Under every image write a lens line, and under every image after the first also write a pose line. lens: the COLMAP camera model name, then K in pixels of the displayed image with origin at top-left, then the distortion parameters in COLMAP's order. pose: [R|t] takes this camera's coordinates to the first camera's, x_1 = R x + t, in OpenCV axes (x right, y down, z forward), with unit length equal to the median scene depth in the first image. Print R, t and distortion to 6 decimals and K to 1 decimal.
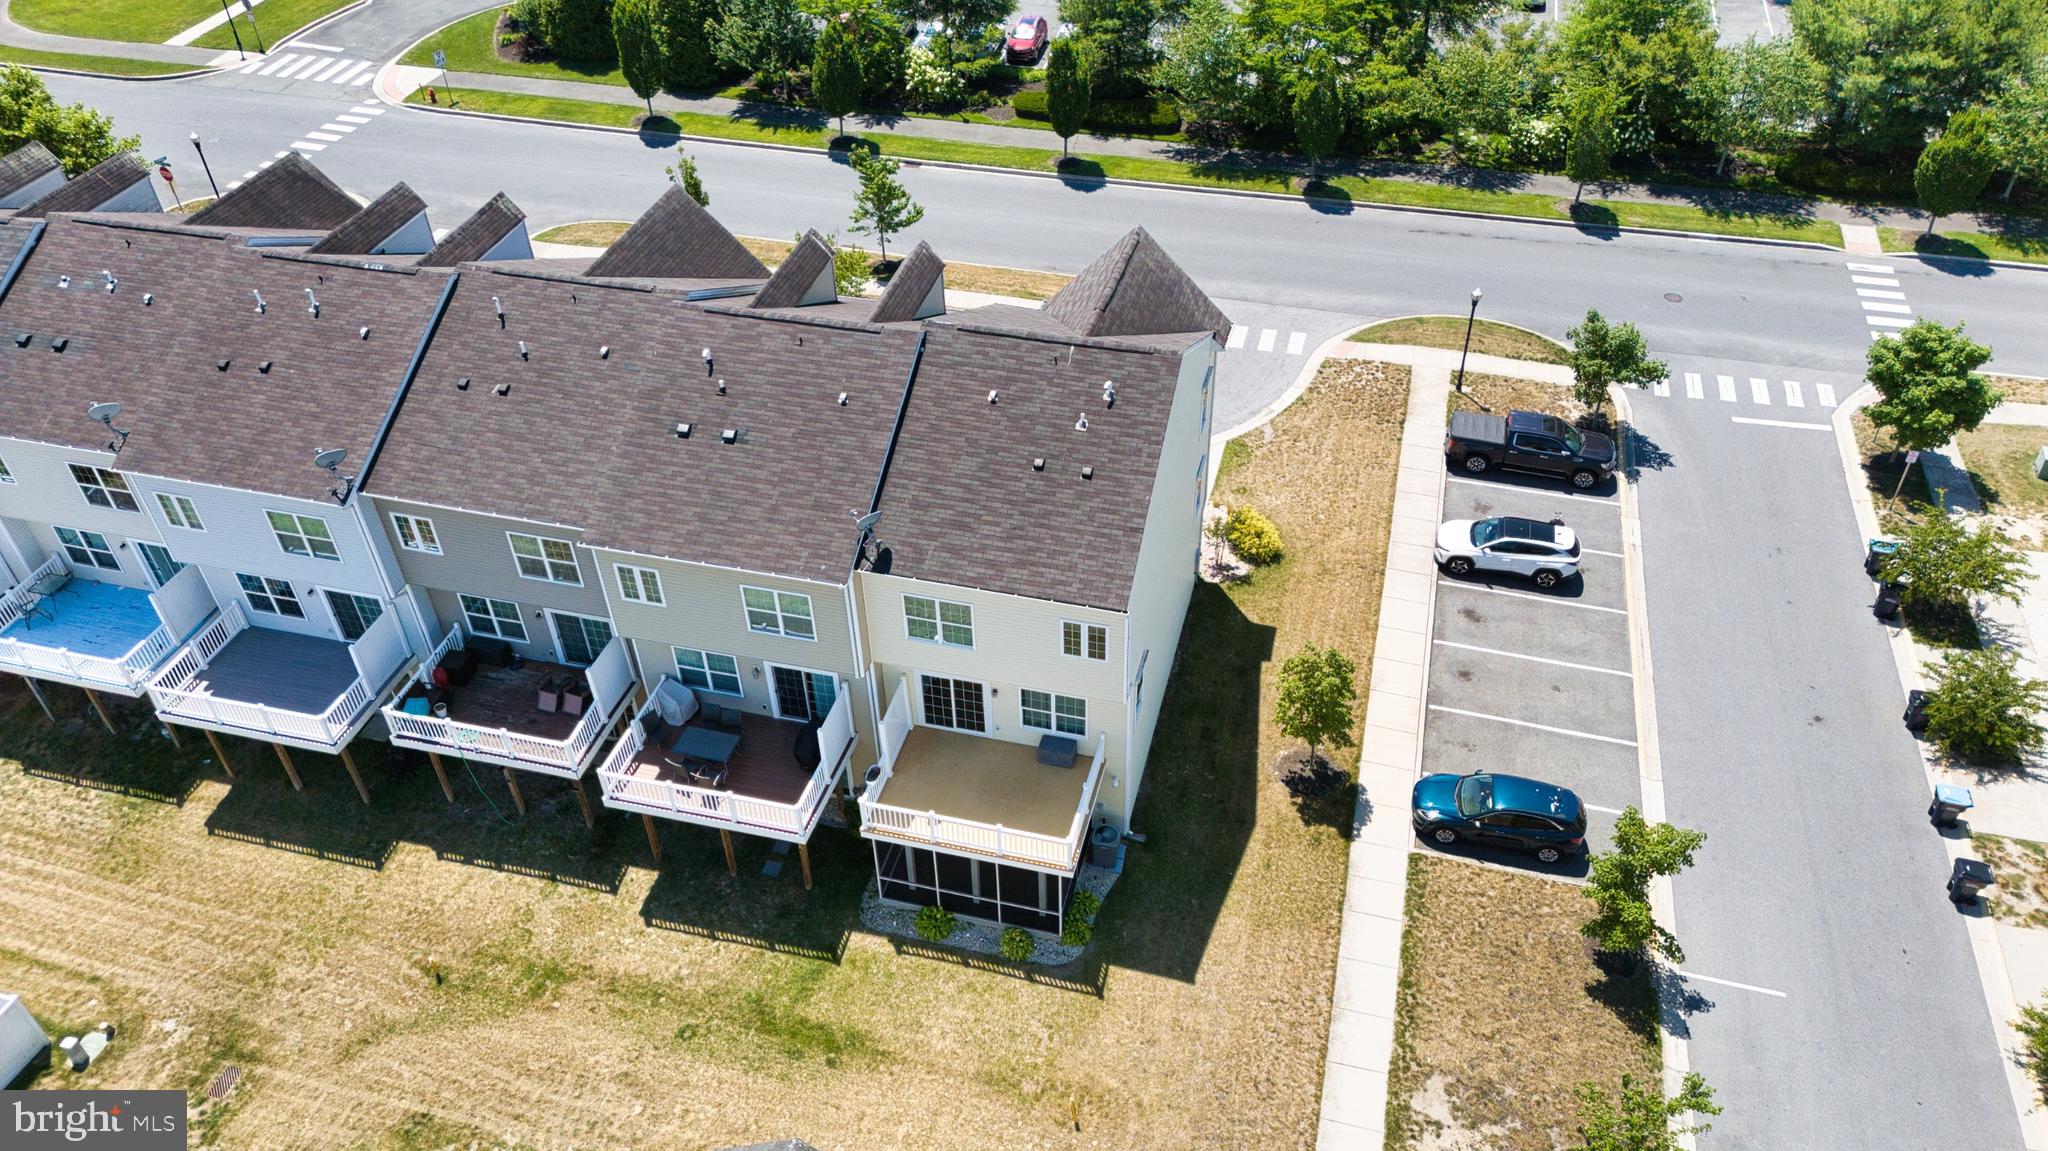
lens RADIAL K [[1430.2, 0, 1044.6], [0, 1430.2, 580.8], [0, 0, 1]] dist [0.094869, -0.117547]
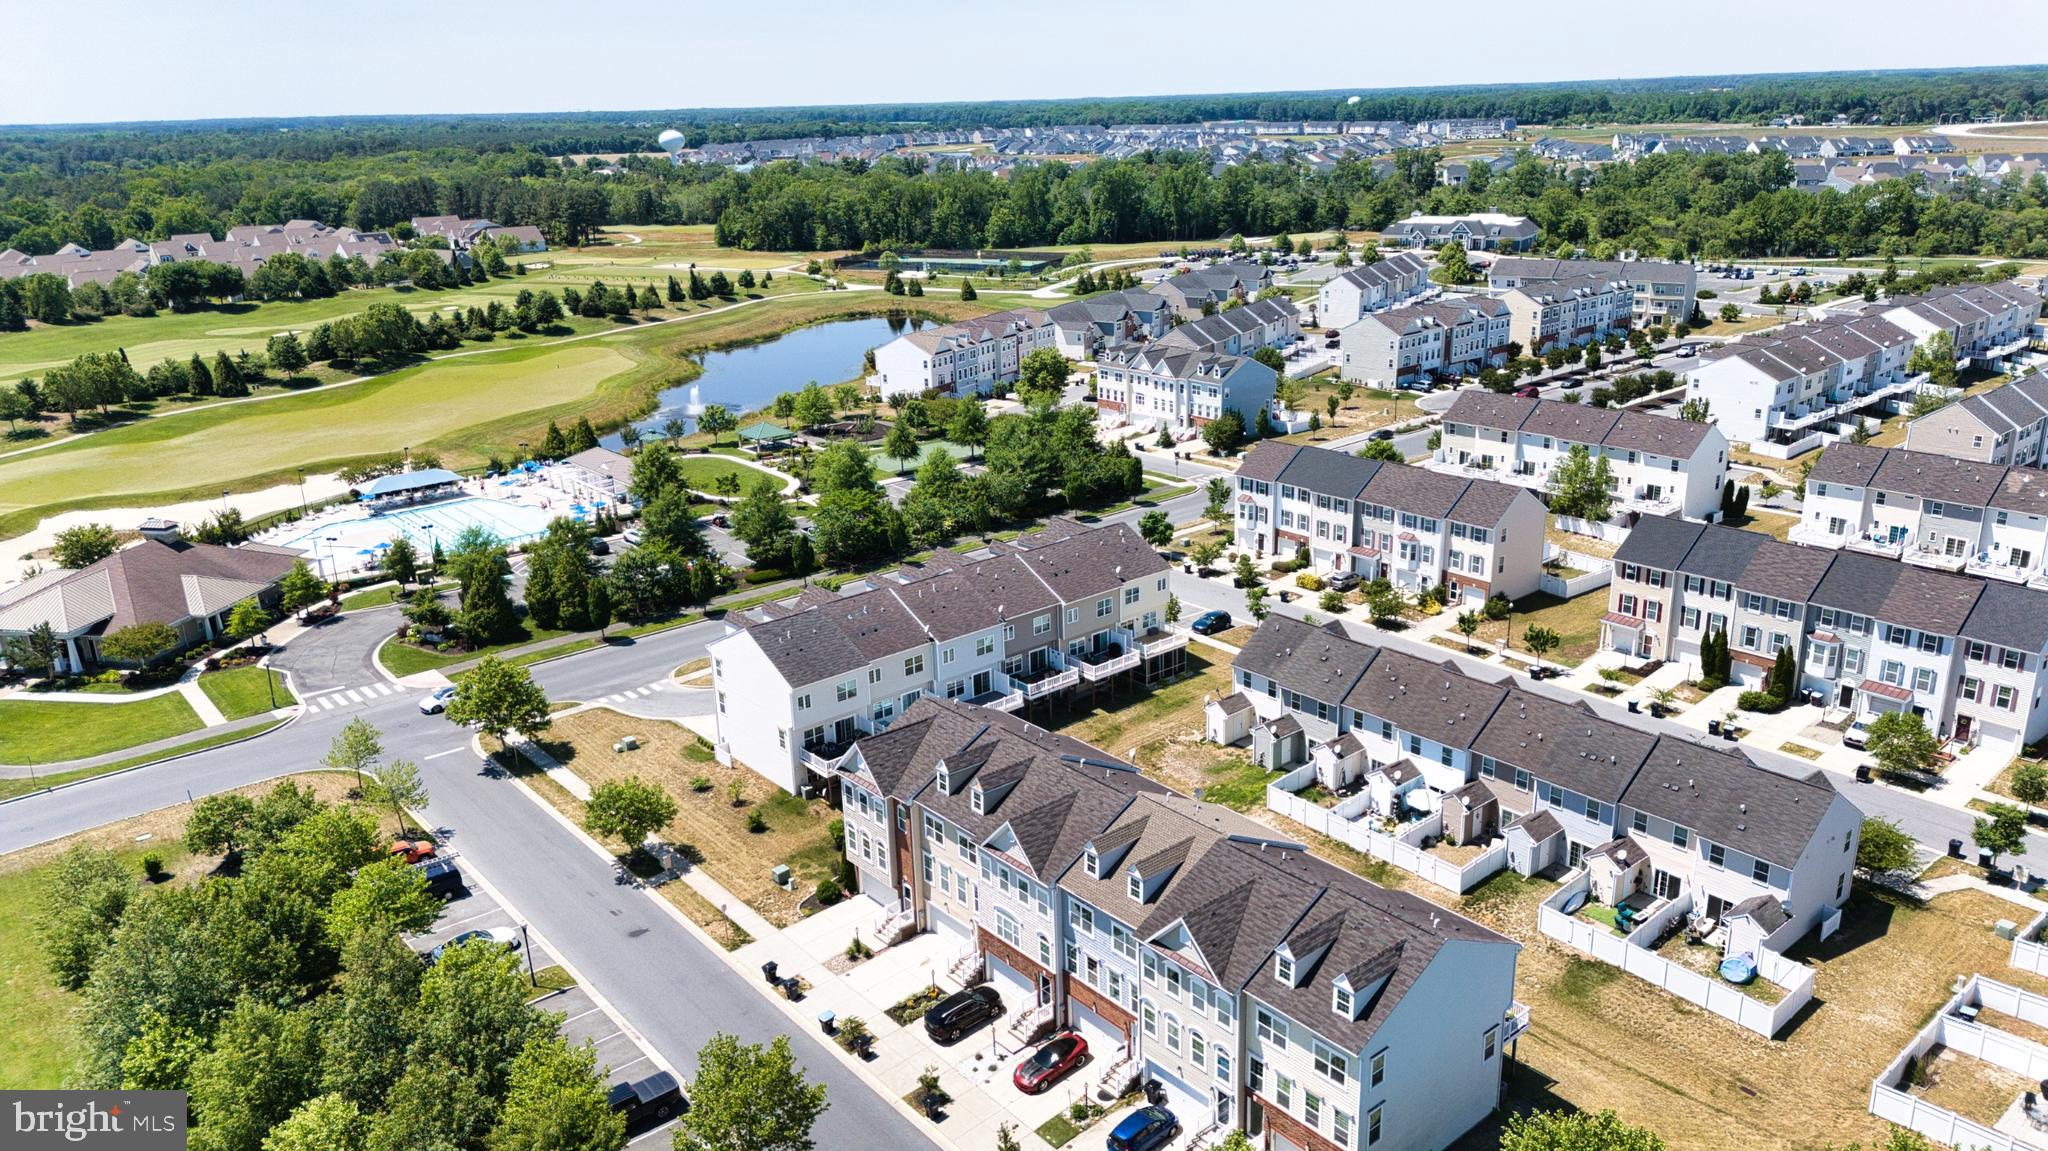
lens RADIAL K [[1430.2, 0, 1044.6], [0, 1430.2, 580.8], [0, 0, 1]] dist [0.094869, -0.117547]
pose [[0.567252, -0.255326, 0.782965, -1.389270], [0.541497, 0.831948, -0.121010, 0.145297], [-0.620489, 0.492616, 0.610182, -0.507740]]
